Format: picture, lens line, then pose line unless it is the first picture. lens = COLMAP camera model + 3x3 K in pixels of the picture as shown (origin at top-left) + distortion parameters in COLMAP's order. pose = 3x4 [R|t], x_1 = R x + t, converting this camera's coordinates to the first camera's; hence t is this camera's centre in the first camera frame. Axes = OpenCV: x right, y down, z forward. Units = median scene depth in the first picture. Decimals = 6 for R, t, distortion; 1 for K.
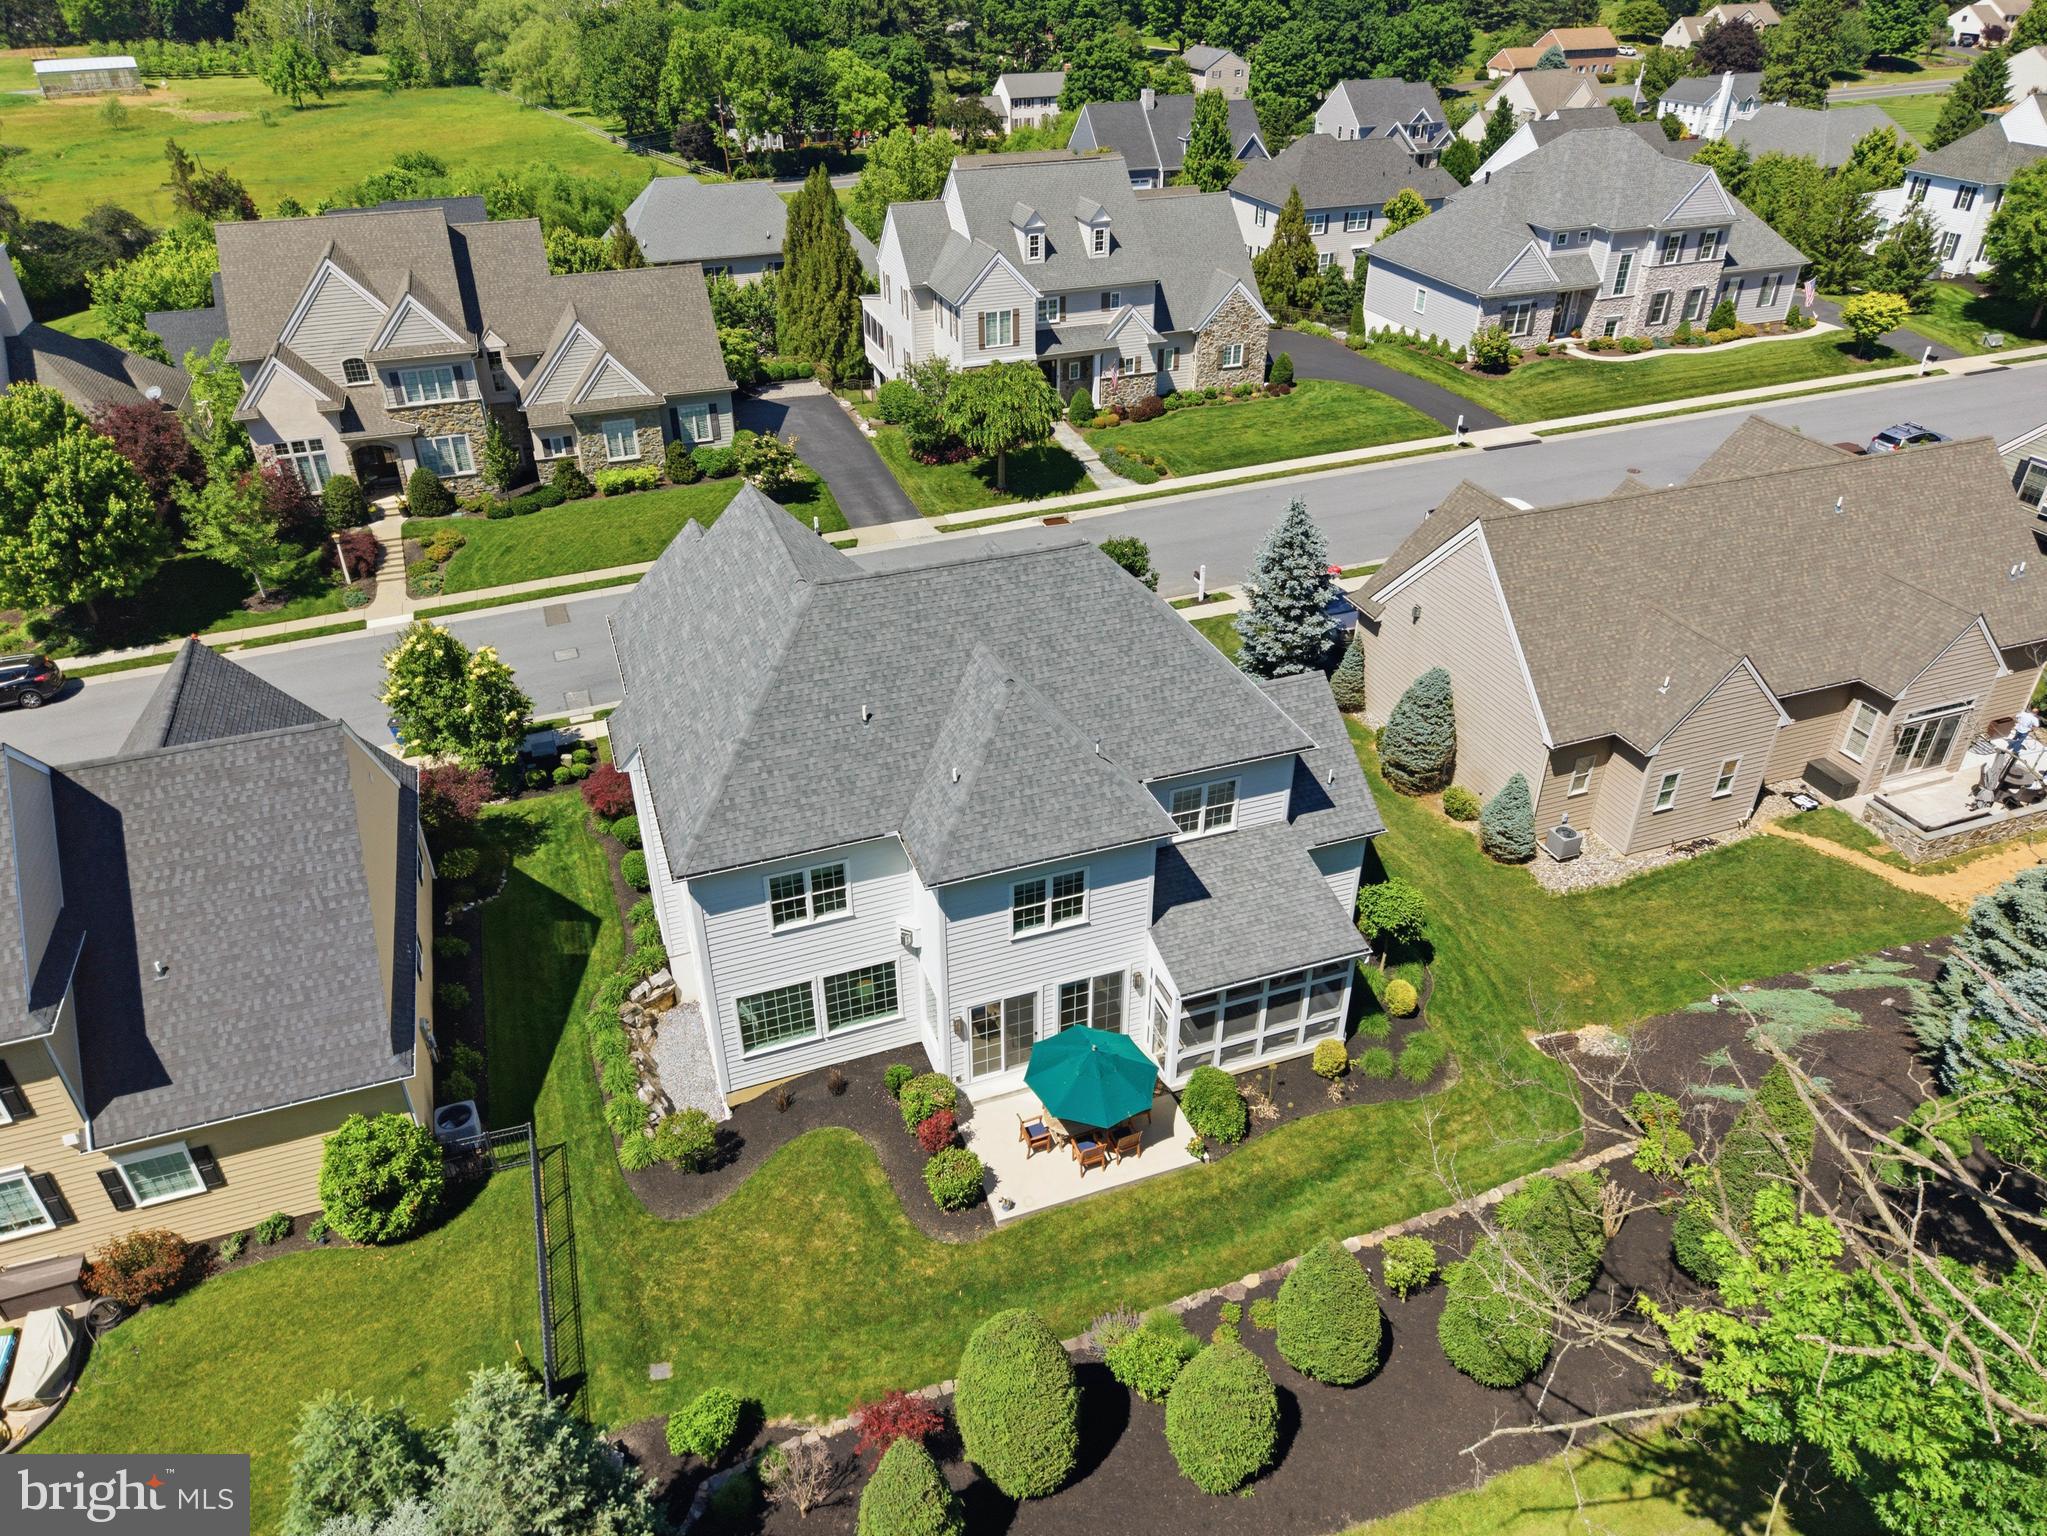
lens RADIAL K [[1363.4, 0, 1006.5], [0, 1363.4, 713.9], [0, 0, 1]] dist [0.035765, 0.000355]
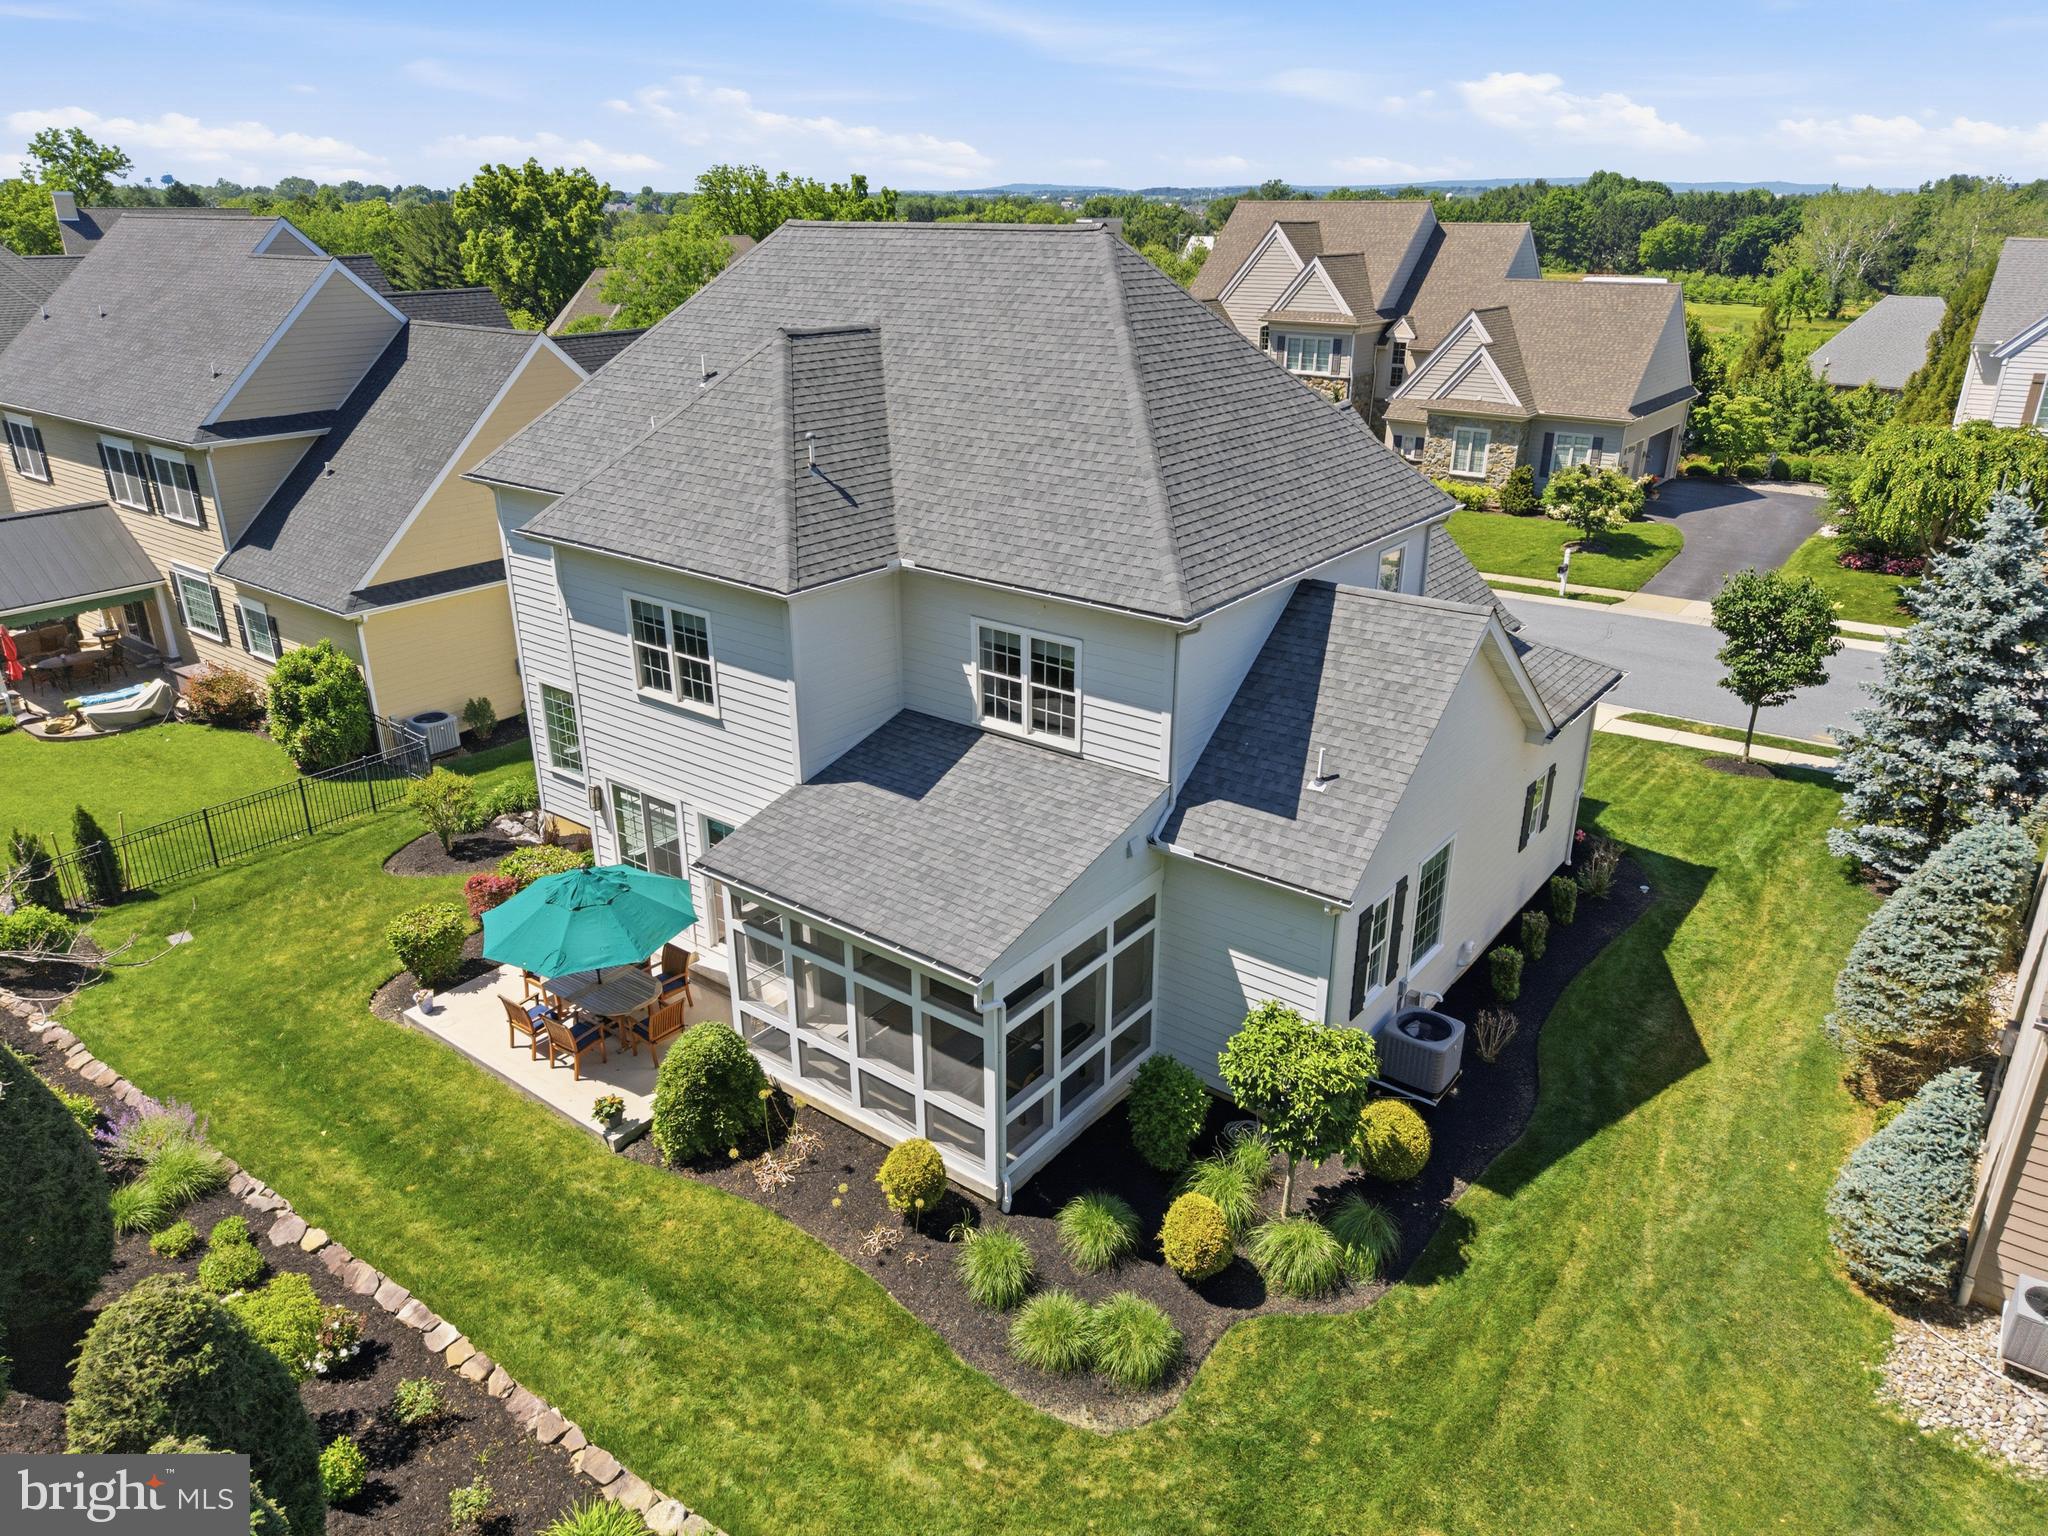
lens RADIAL K [[1364.1, 0, 1043.7], [0, 1364.1, 754.4], [0, 0, 1]] dist [0.035765, 0.000355]
pose [[0.553889, 0.320958, -0.768240, 0.601366], [-0.430462, 0.900212, 0.065738, 0.058050], [0.712678, 0.294287, 0.636777, 0.674488]]
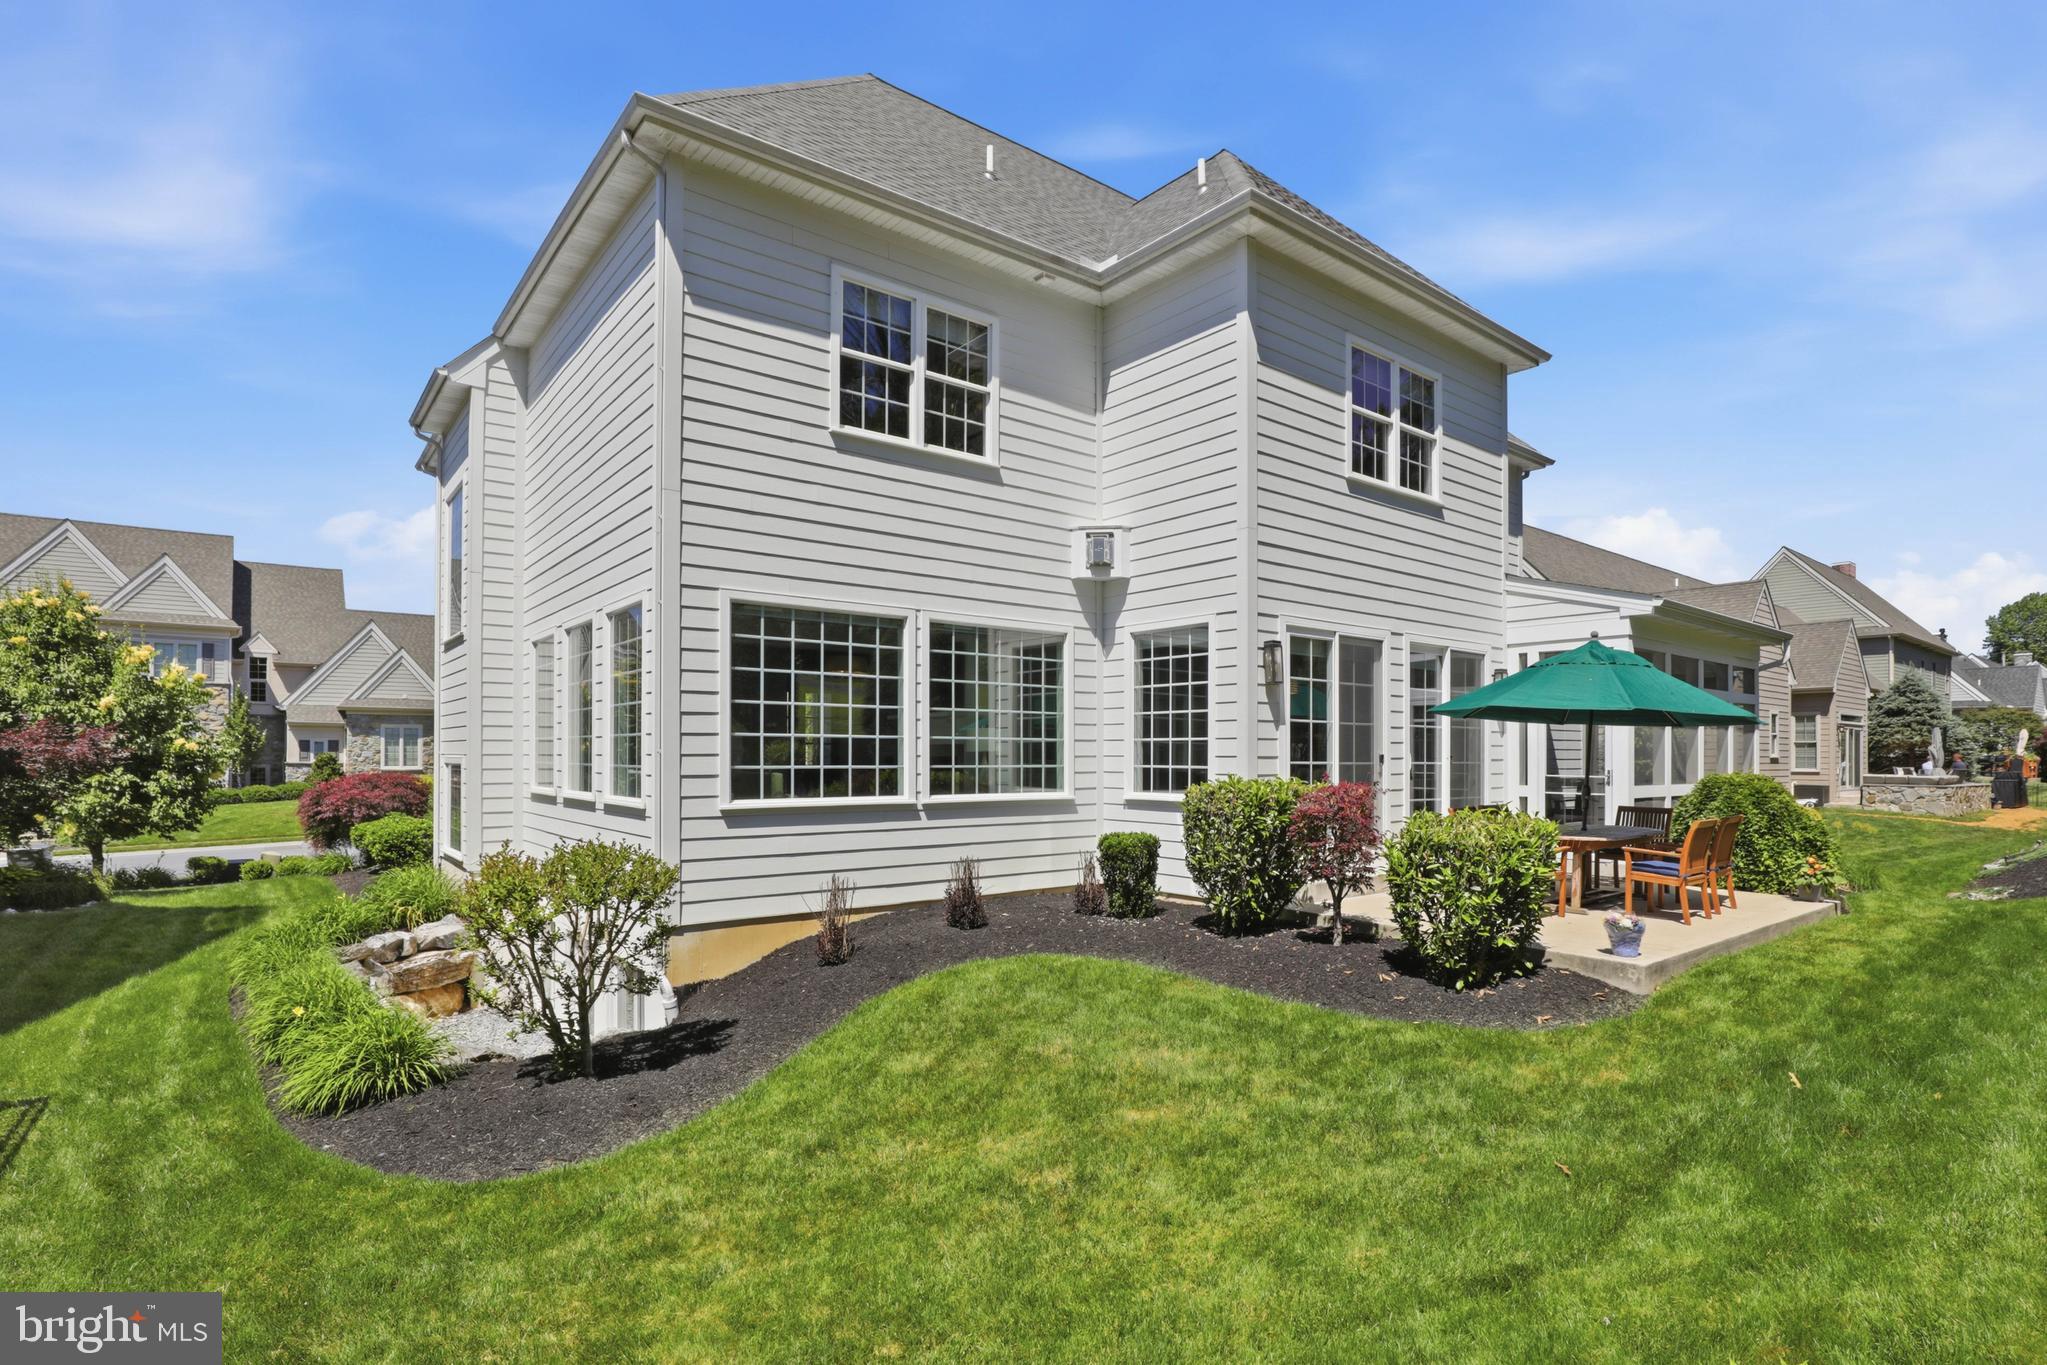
lens RADIAL K [[1008.2, 0, 1057.0], [0, 1008.2, 752.2], [0, 0, 1]] dist [-0.028346, 0.000123]
pose [[0.943917, 0.017330, 0.329728, -0.195140], [0.153278, 0.861501, -0.484069, 0.377175], [-0.292450, 0.507461, 0.810529, 0.740538]]
